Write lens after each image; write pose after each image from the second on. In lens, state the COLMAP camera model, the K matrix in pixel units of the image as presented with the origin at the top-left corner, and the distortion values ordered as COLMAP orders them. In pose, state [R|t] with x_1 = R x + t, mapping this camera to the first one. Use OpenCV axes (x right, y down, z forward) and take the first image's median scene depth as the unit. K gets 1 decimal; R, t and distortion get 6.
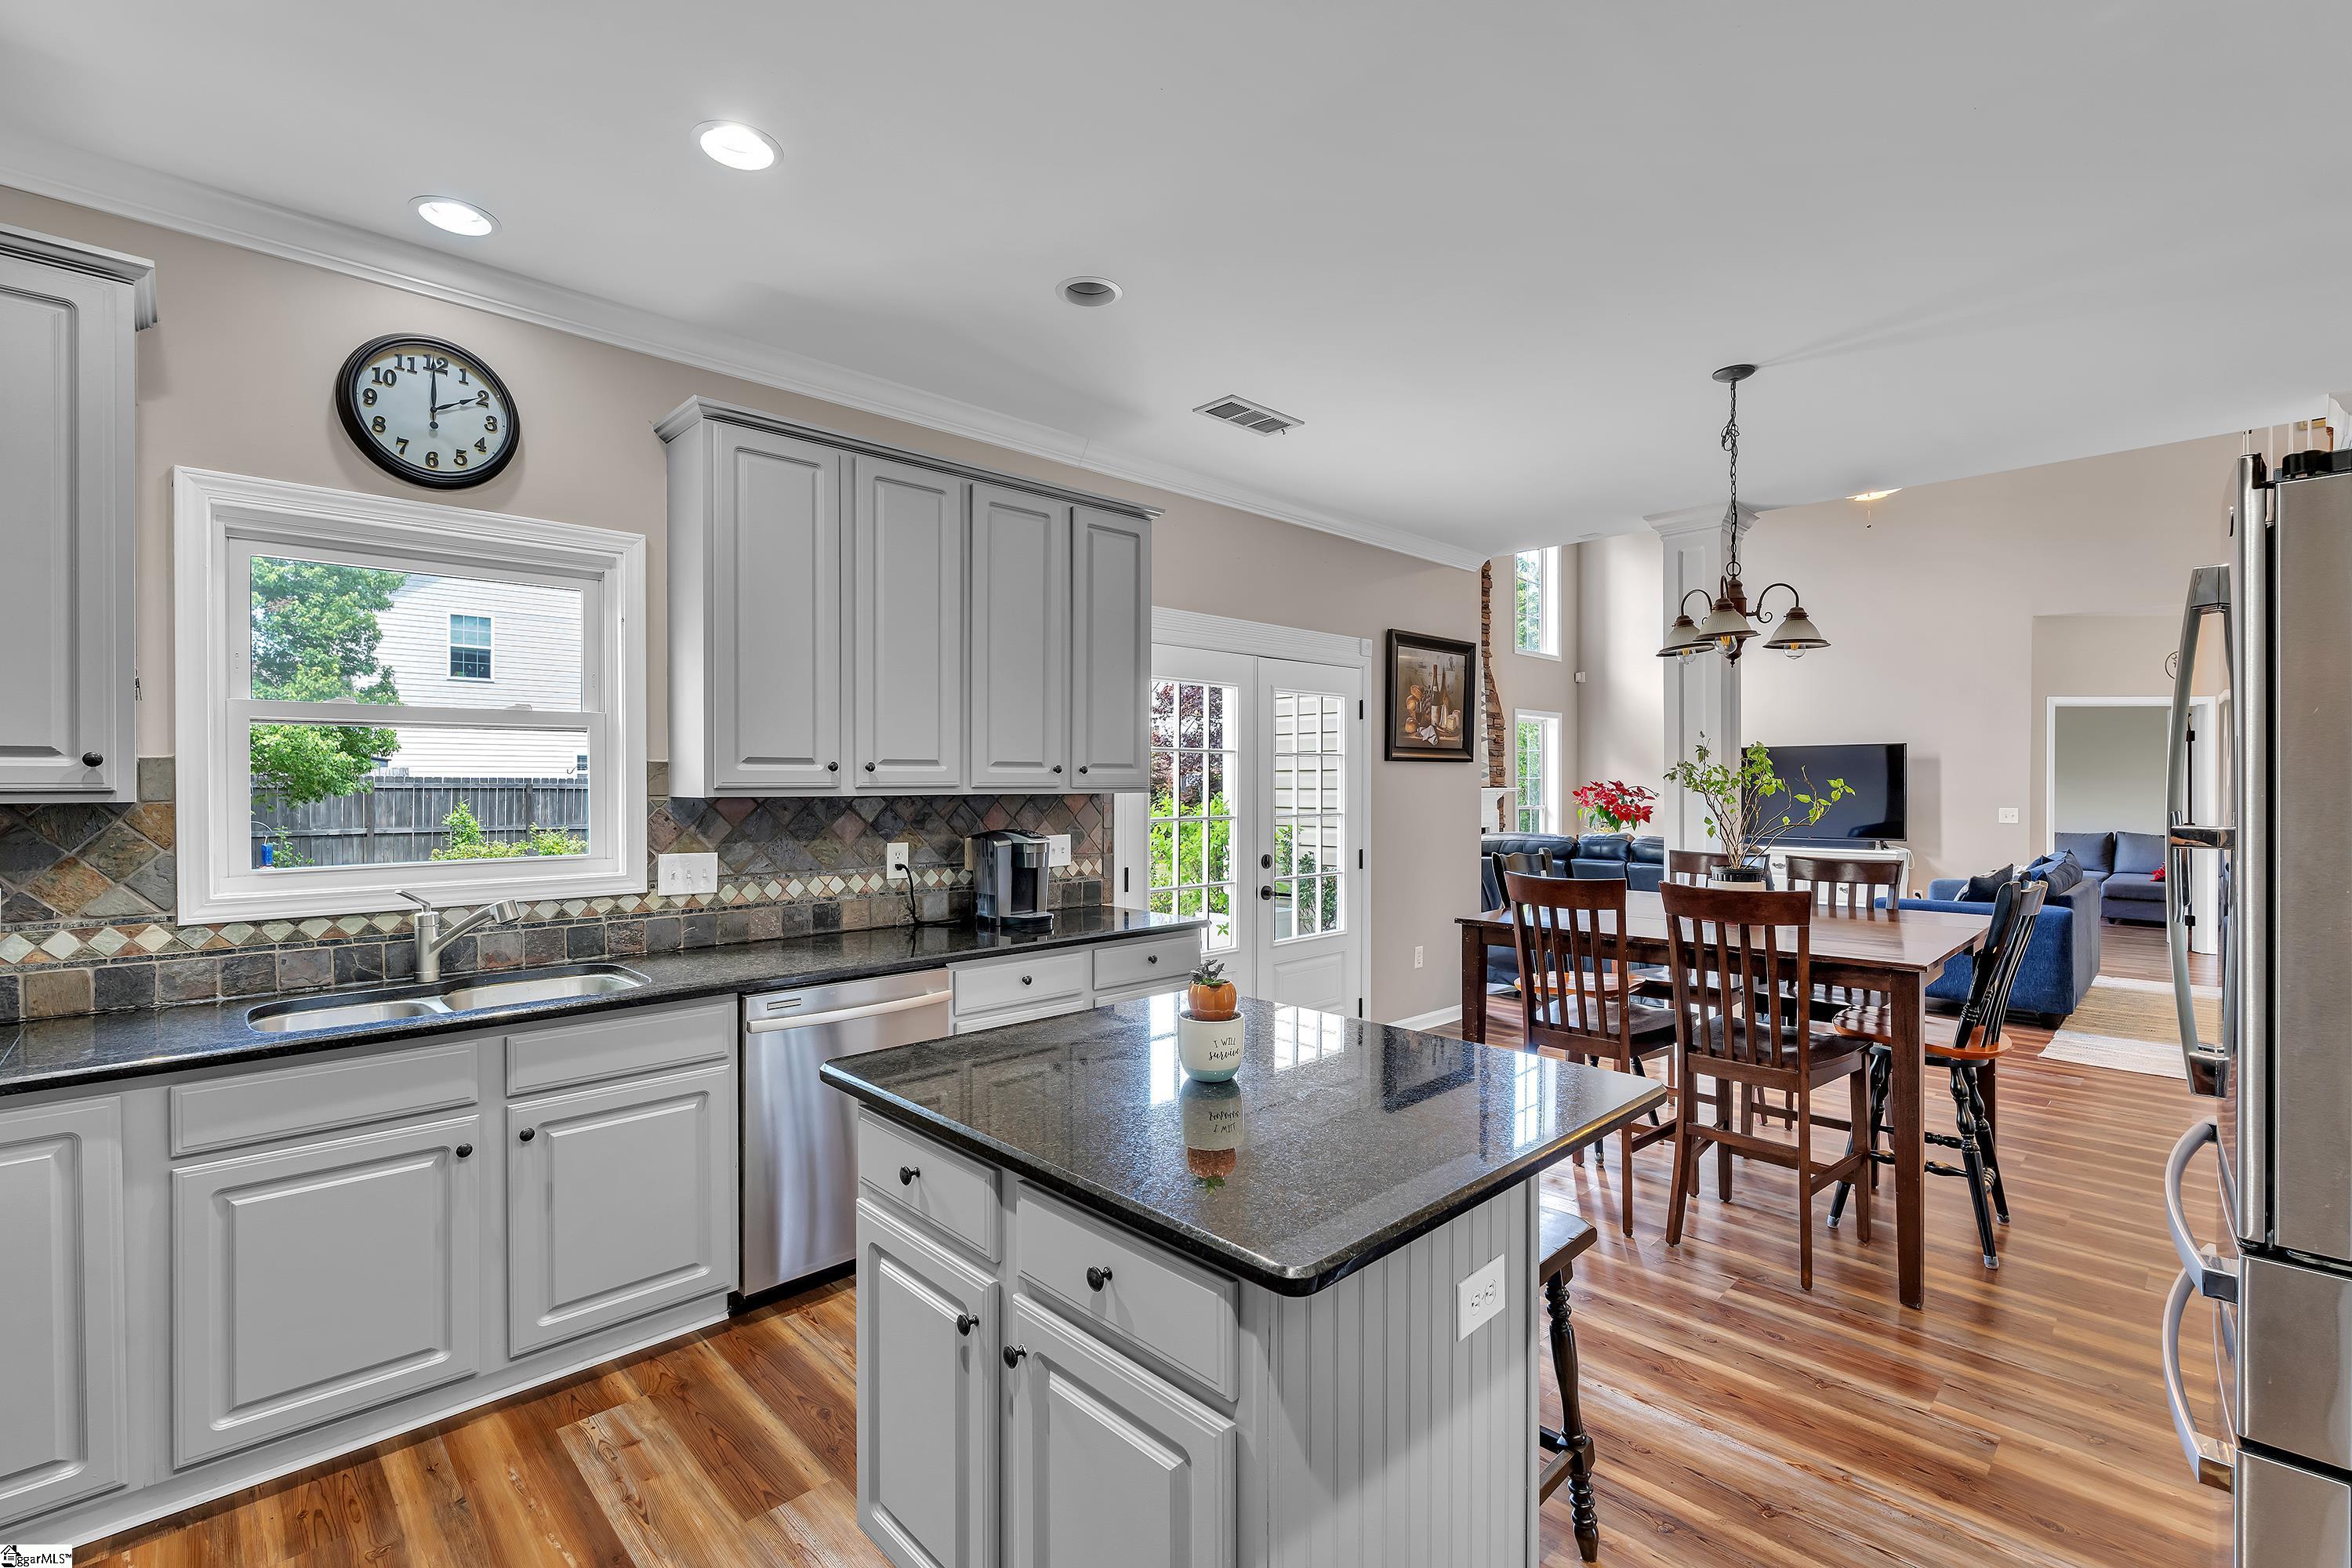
lens RADIAL K [[1044.2, 0, 1173.3], [0, 1044.2, 788.0], [0, 0, 1]] dist [-0.001636, -0.000285]
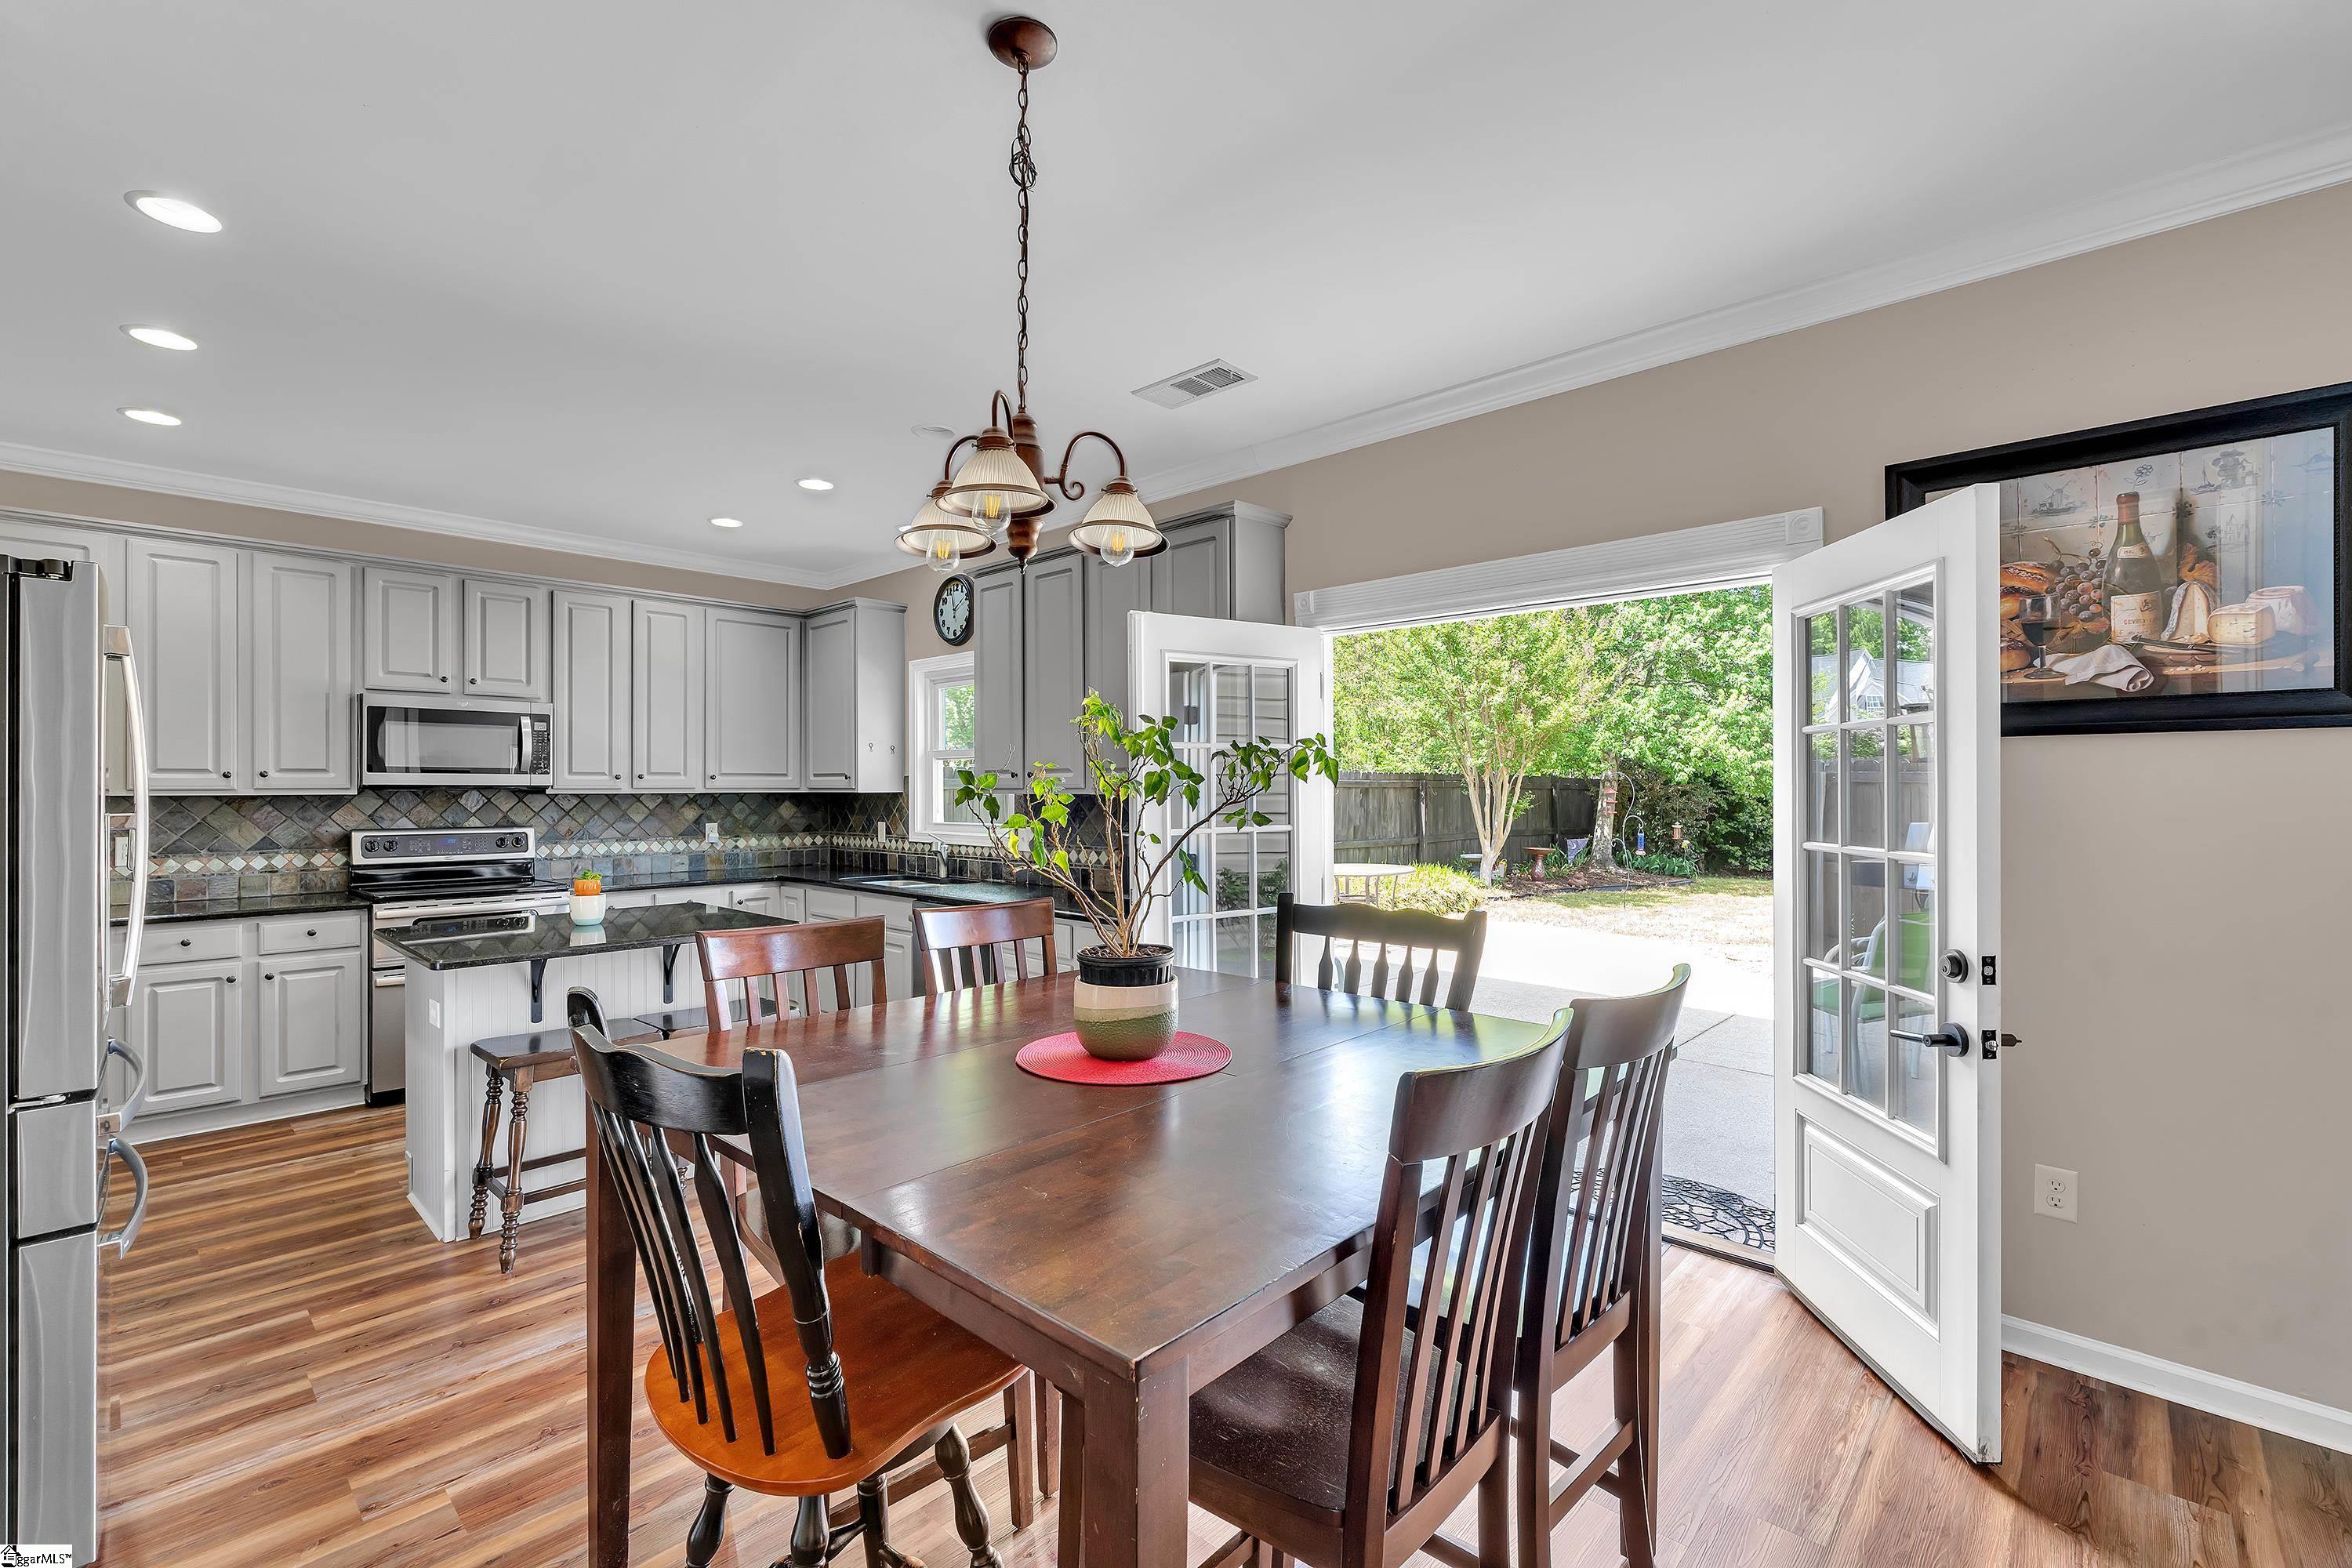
lens RADIAL K [[1044.2, 0, 1196.3], [0, 1044.2, 788.1], [0, 0, 1]] dist [-0.001636, -0.000285]
pose [[0.044718, 0.003718, -0.998993, 1.419521], [-0.002823, 0.999990, 0.003595, -0.008030], [0.998996, 0.002659, 0.044728, 1.382868]]
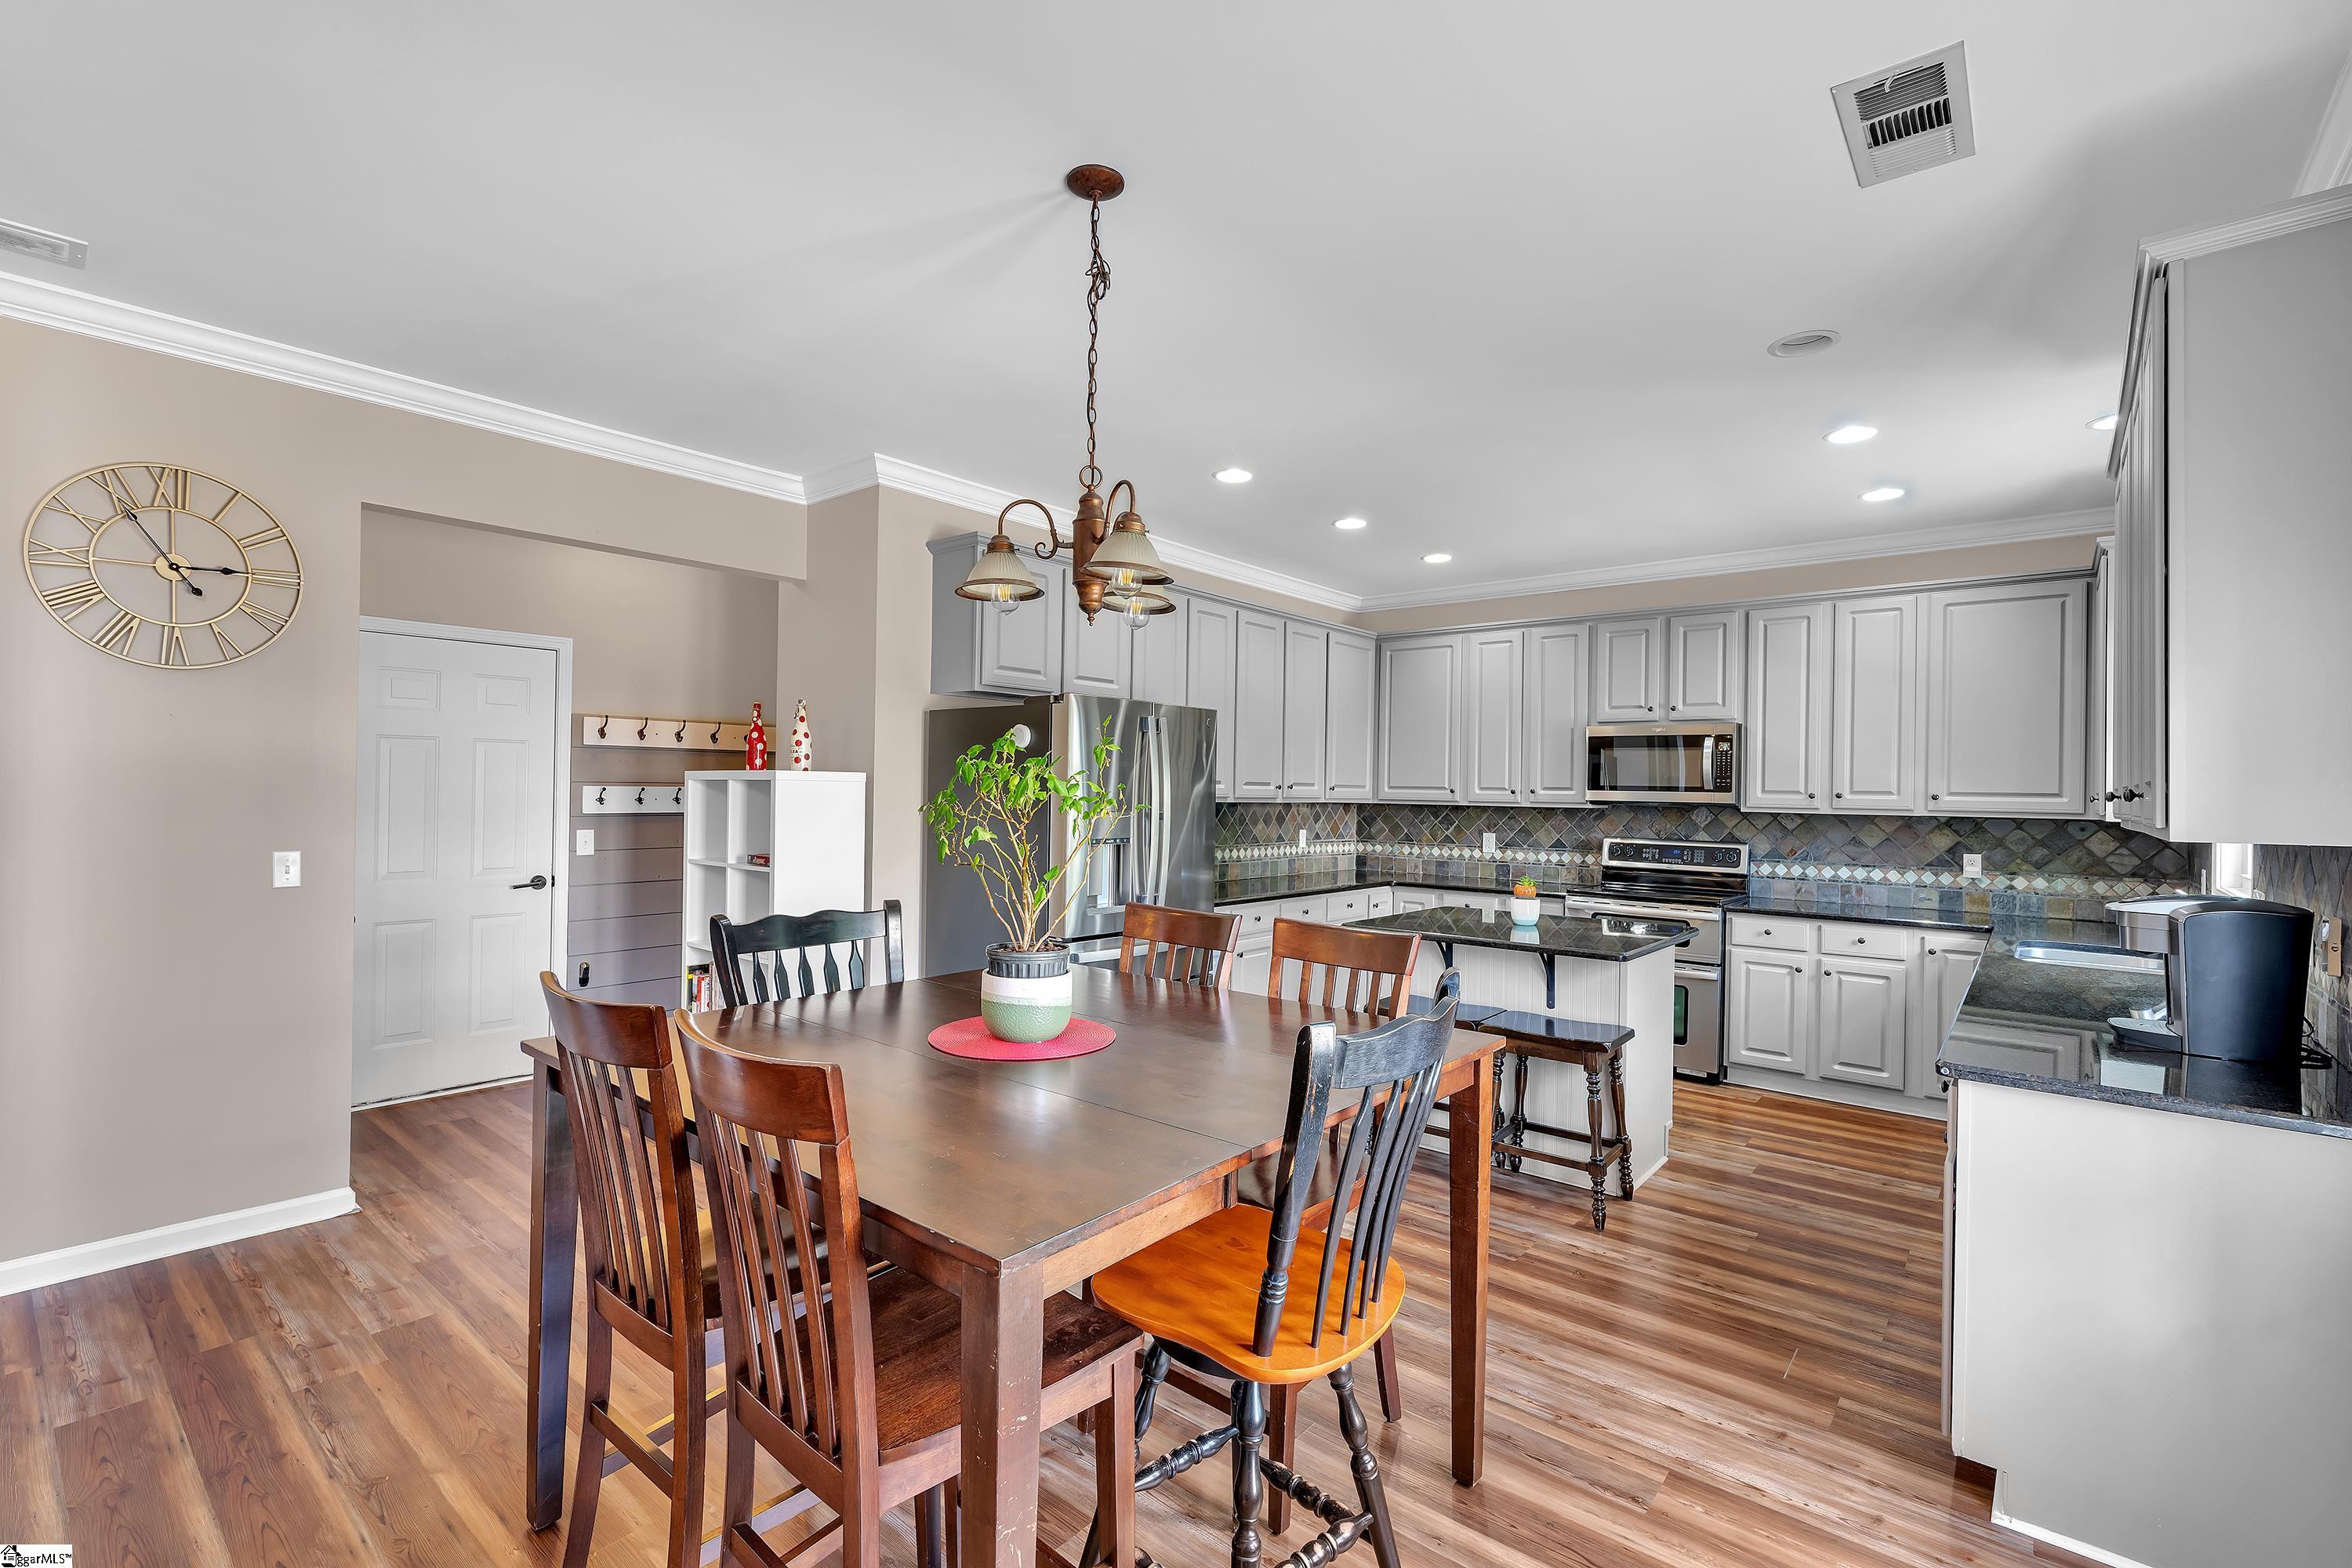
lens RADIAL K [[1044.2, 0, 1177.4], [0, 1044.2, 788.1], [0, 0, 1]] dist [-0.001636, -0.000285]
pose [[-0.994728, -0.018262, -0.100913, 0.660194], [-0.018249, 0.999833, -0.001058, -0.010347], [0.100916, 0.000789, -0.994895, 2.160319]]
